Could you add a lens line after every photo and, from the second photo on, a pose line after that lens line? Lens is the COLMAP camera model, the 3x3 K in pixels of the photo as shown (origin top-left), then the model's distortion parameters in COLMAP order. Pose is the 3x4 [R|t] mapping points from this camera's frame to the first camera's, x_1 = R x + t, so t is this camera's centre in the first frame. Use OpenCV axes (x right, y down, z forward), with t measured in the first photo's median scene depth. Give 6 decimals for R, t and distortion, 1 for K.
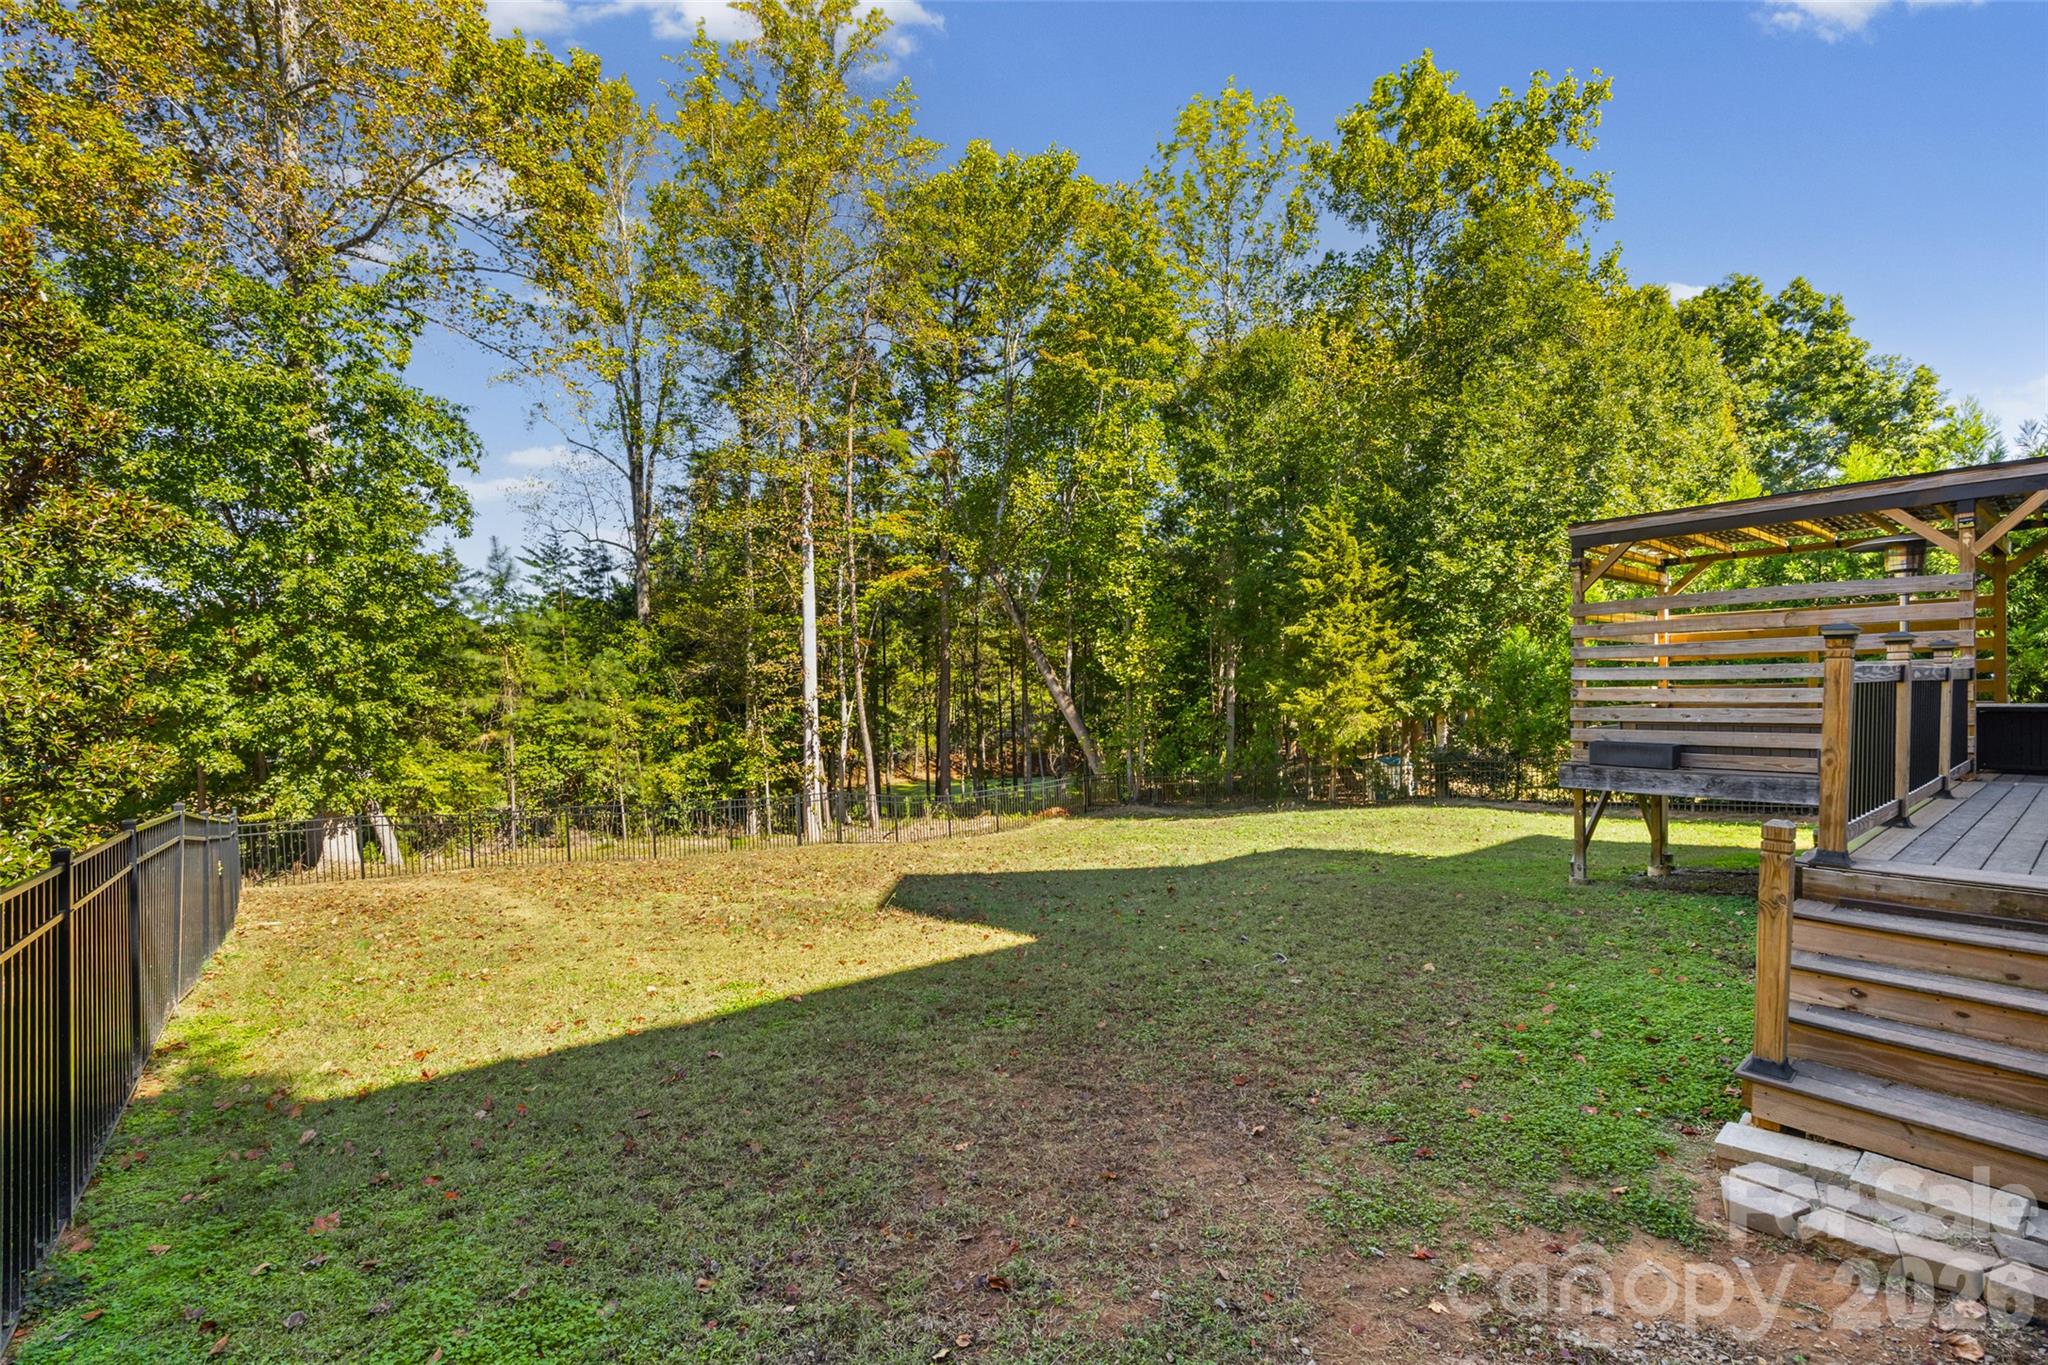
lens RADIAL K [[837.8, 0, 1061.7], [0, 837.8, 705.1], [0, 0, 1]] dist [0.003462, 0.000206]
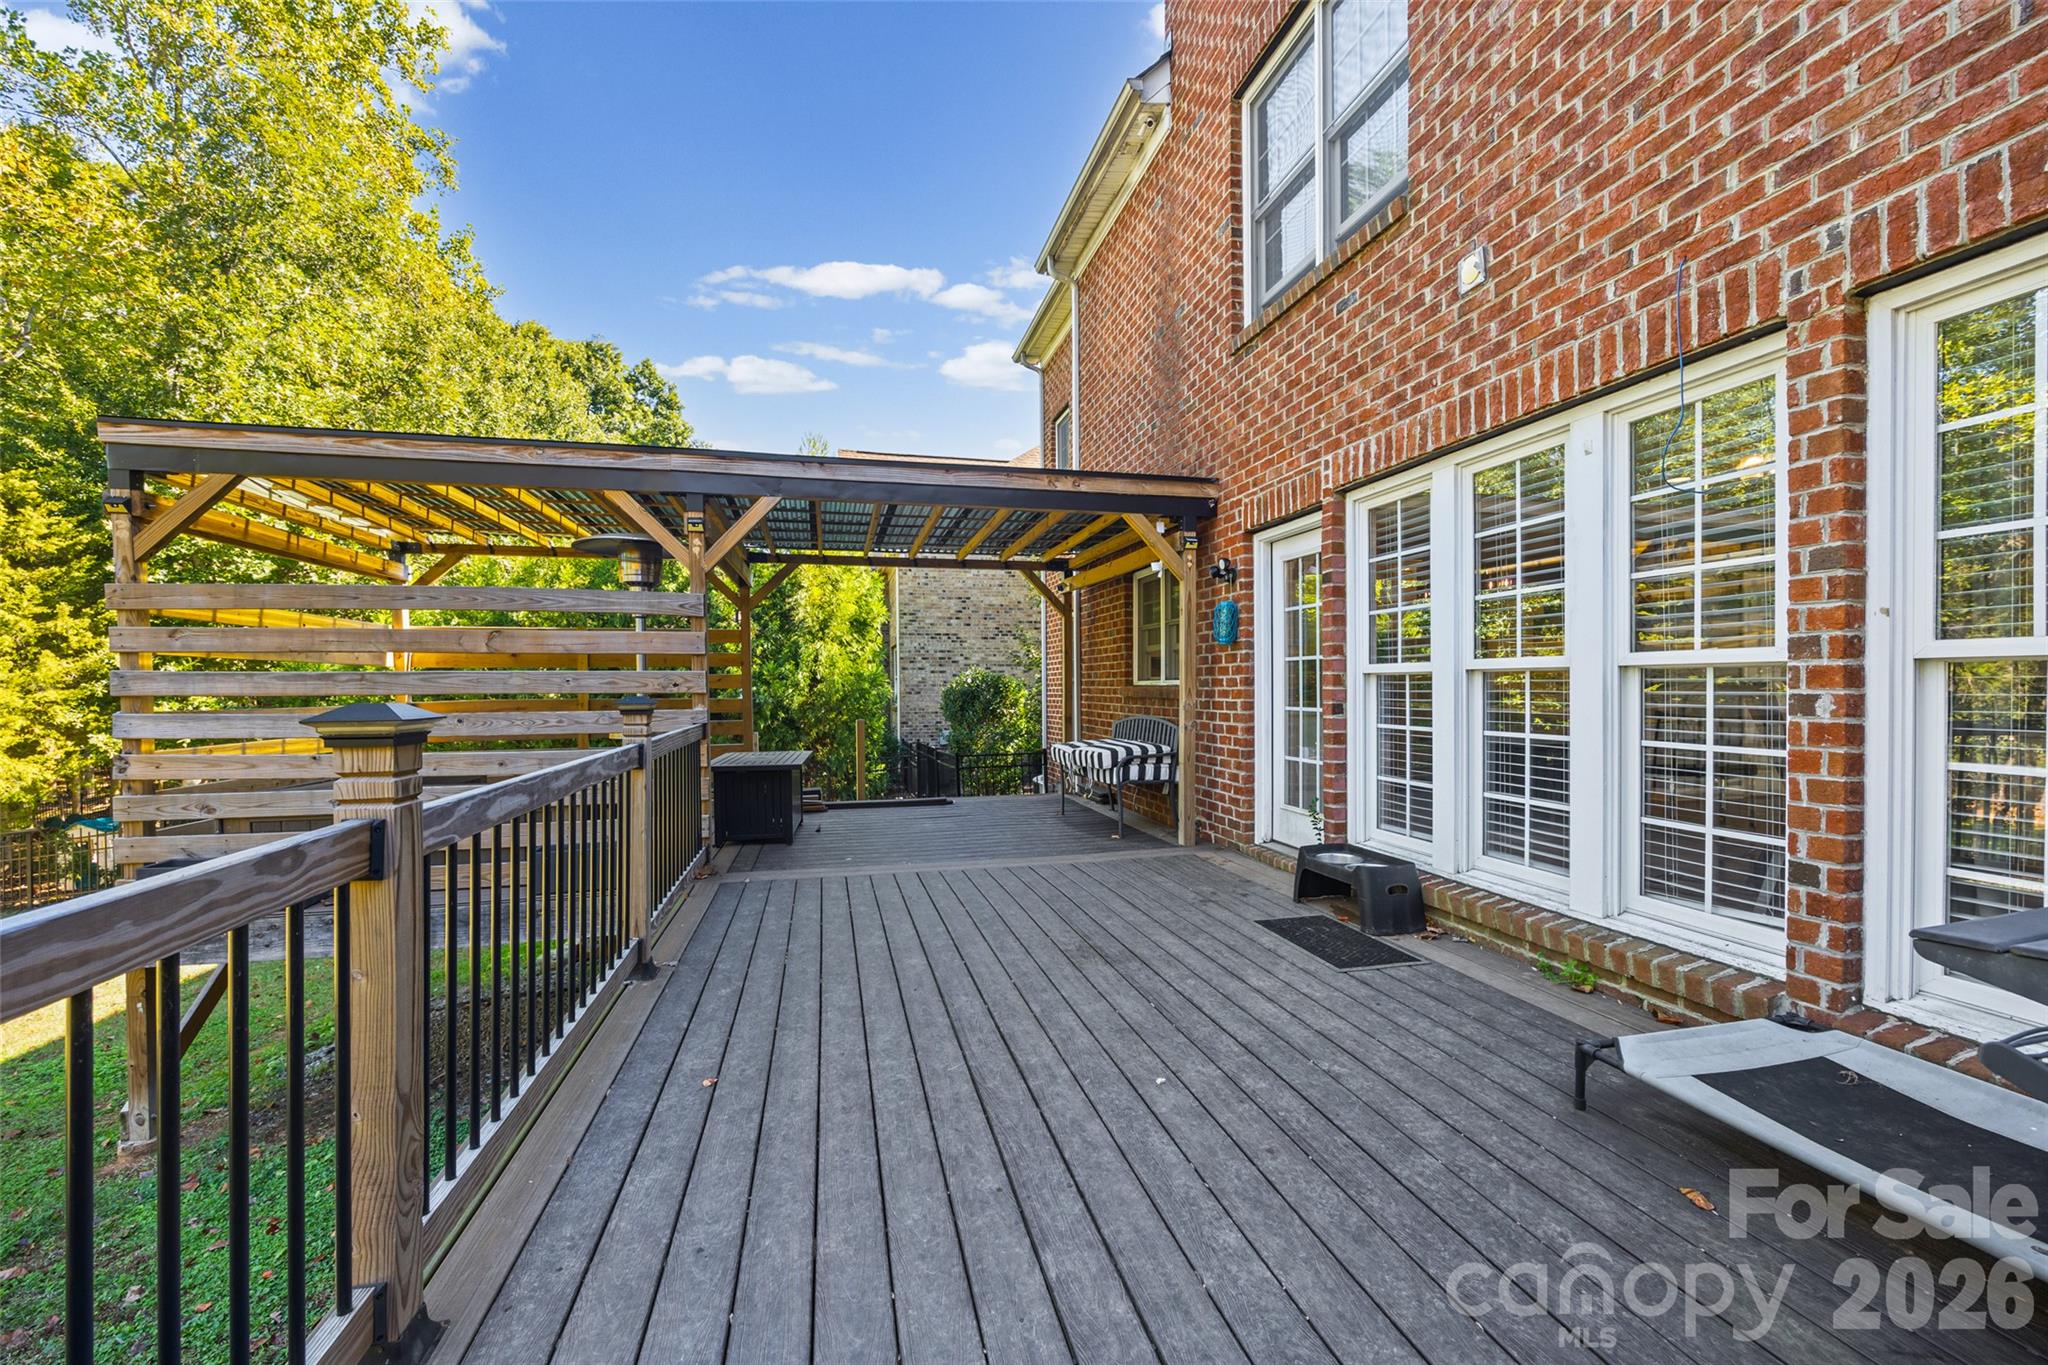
lens RADIAL K [[837.8, 0, 1027.3], [0, 837.8, 696.4], [0, 0, 1]] dist [0.003462, 0.000206]
pose [[0.420342, 0.004385, 0.907355, 0.123954], [0.017980, 0.999752, -0.013161, -0.012198], [-0.907188, 0.021846, 0.420159, 0.101001]]
